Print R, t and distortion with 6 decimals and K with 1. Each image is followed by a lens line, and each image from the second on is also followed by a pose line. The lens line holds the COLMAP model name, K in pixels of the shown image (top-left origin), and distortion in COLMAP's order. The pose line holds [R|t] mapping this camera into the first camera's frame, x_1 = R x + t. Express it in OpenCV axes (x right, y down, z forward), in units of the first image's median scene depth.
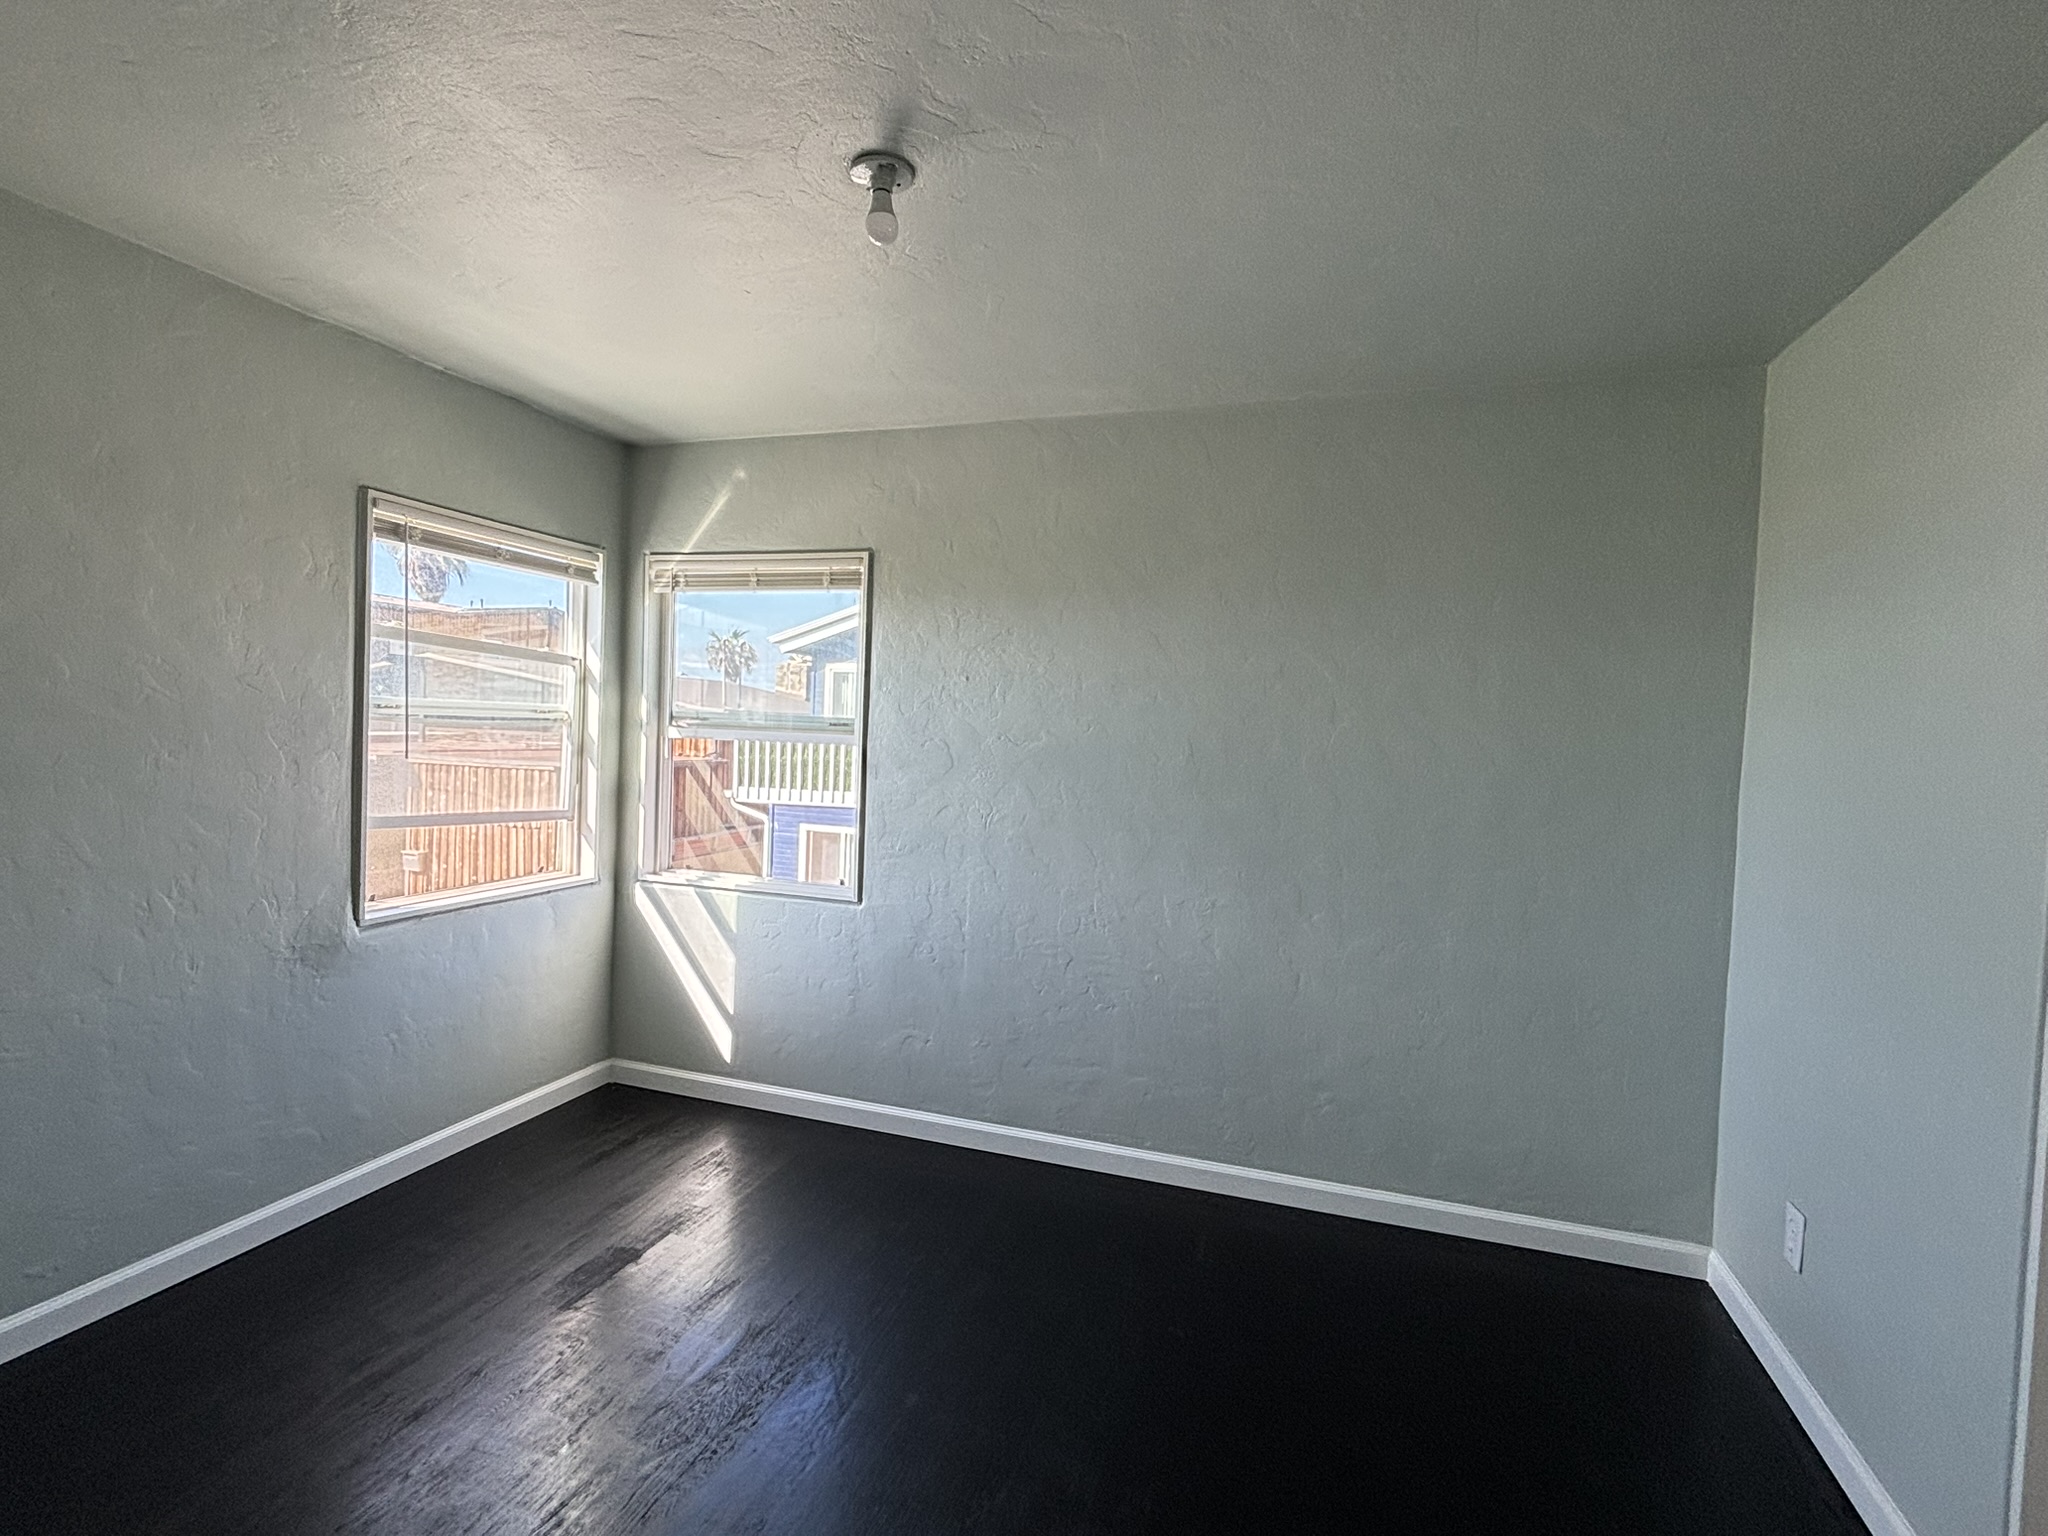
lens RADIAL K [[959.0, 0, 1025.4], [0, 959.0, 764.1], [0, 0, 1]] dist [-0.006219, -0.002957]
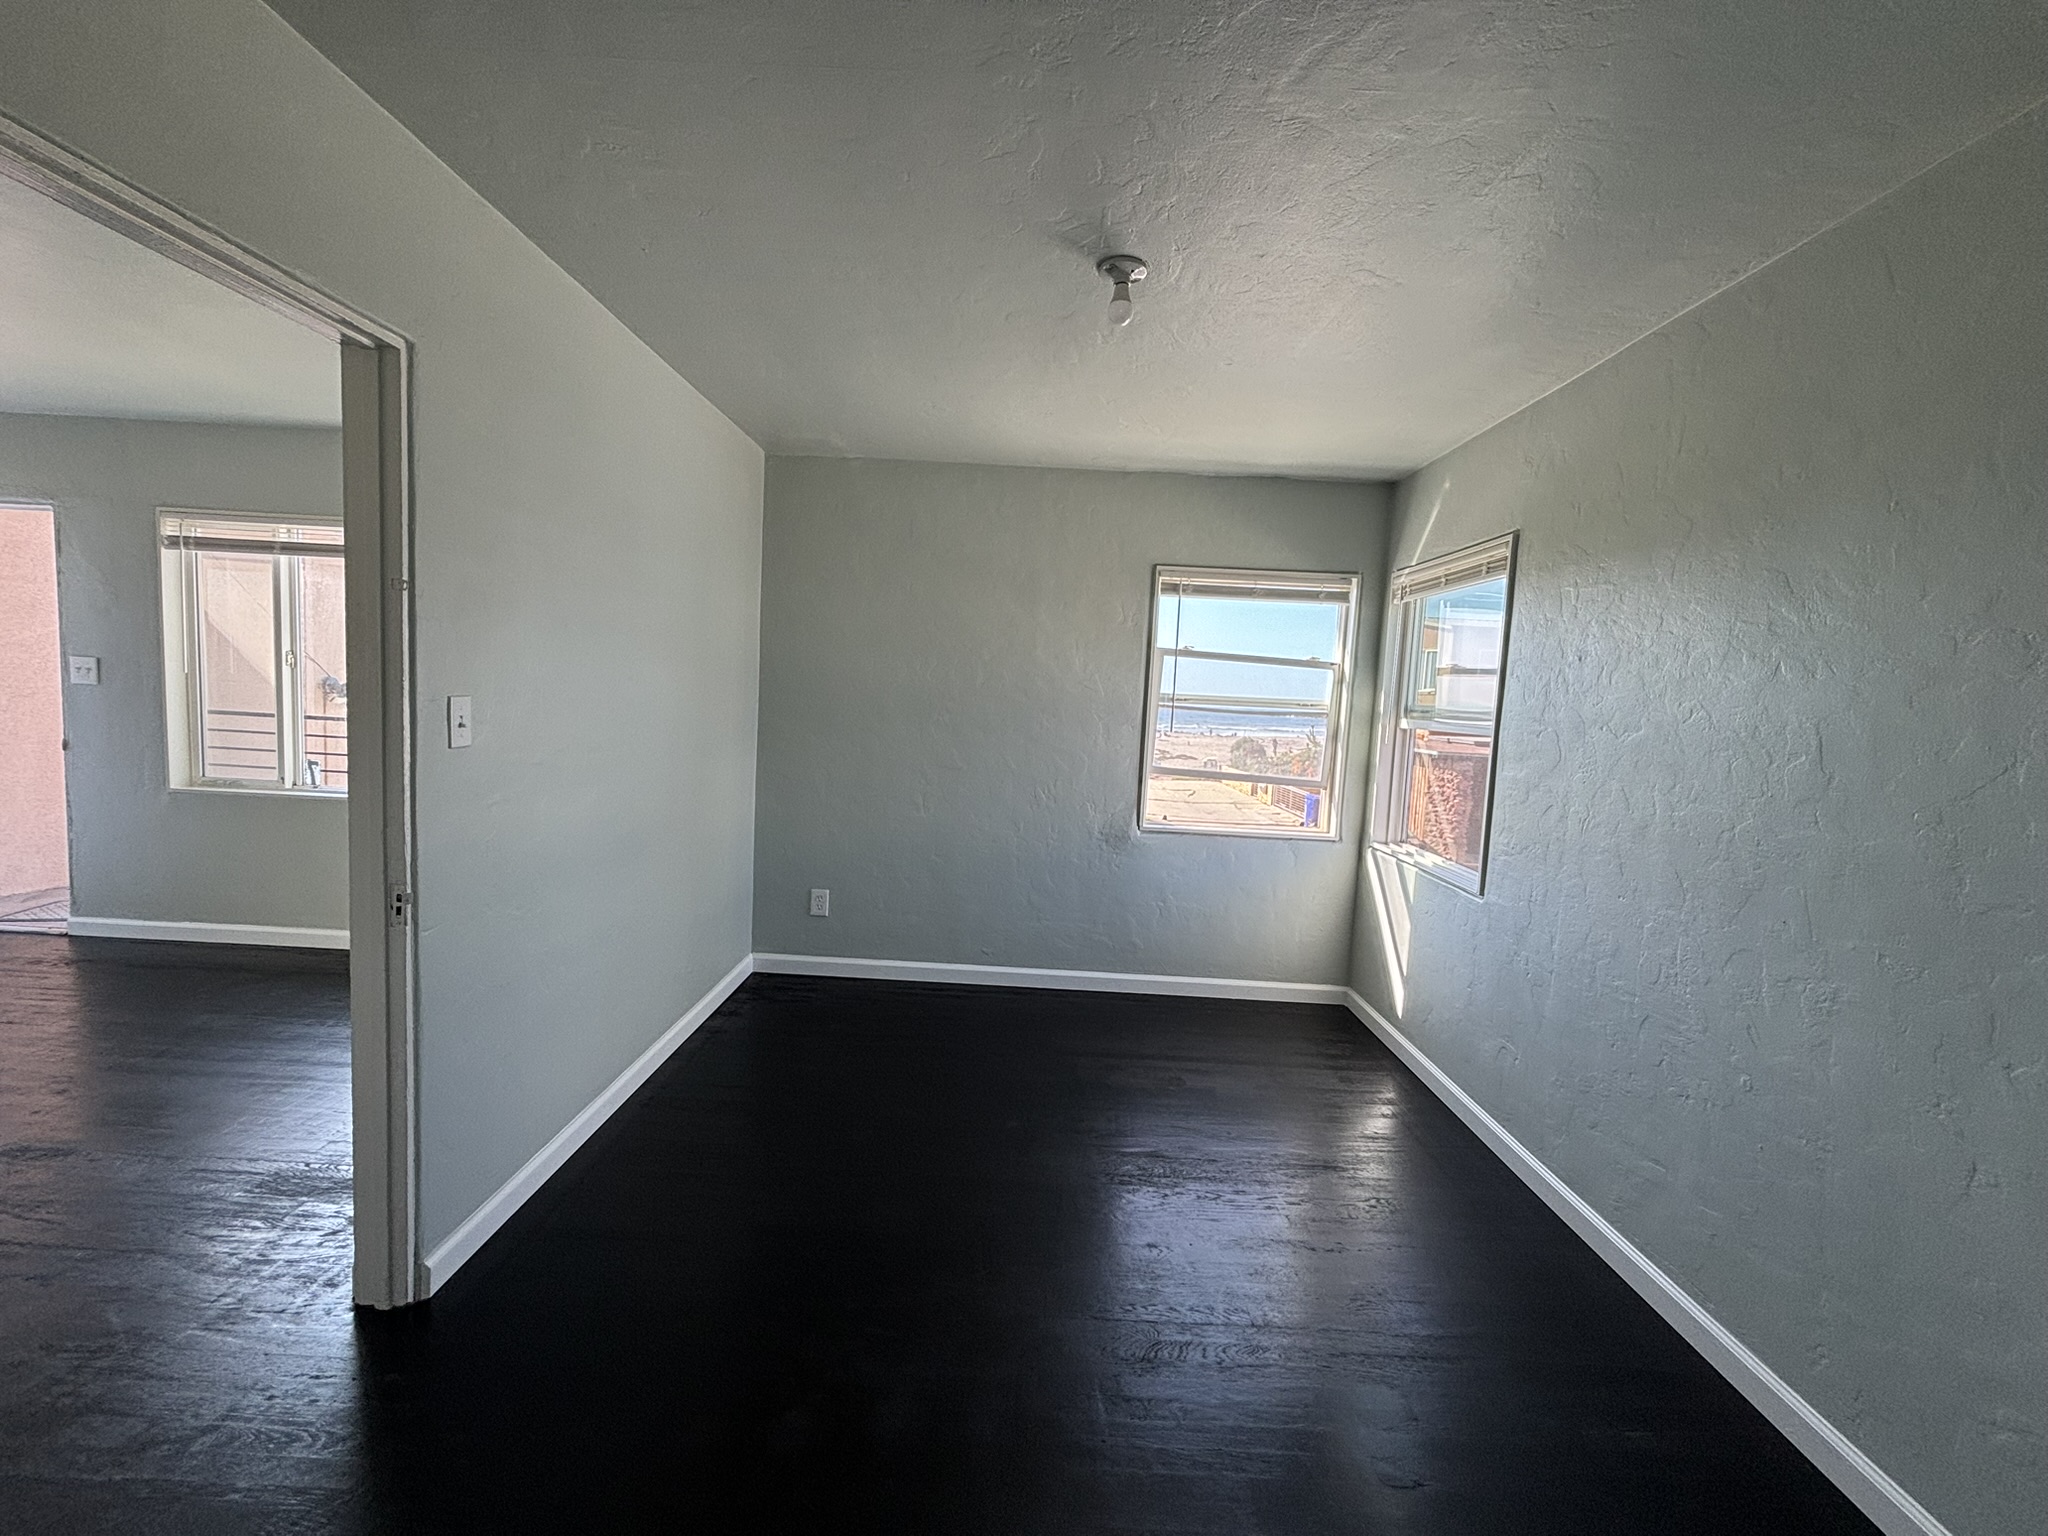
lens RADIAL K [[825.2, 0, 1022.3], [0, 825.2, 764.6], [0, 0, 1]] dist [-0.001866, -0.000144]
pose [[0.293479, 0.057707, -0.954222, 0.492339], [-0.073558, 0.996580, 0.037645, 0.013798], [0.953131, 0.059143, 0.296720, 0.298234]]
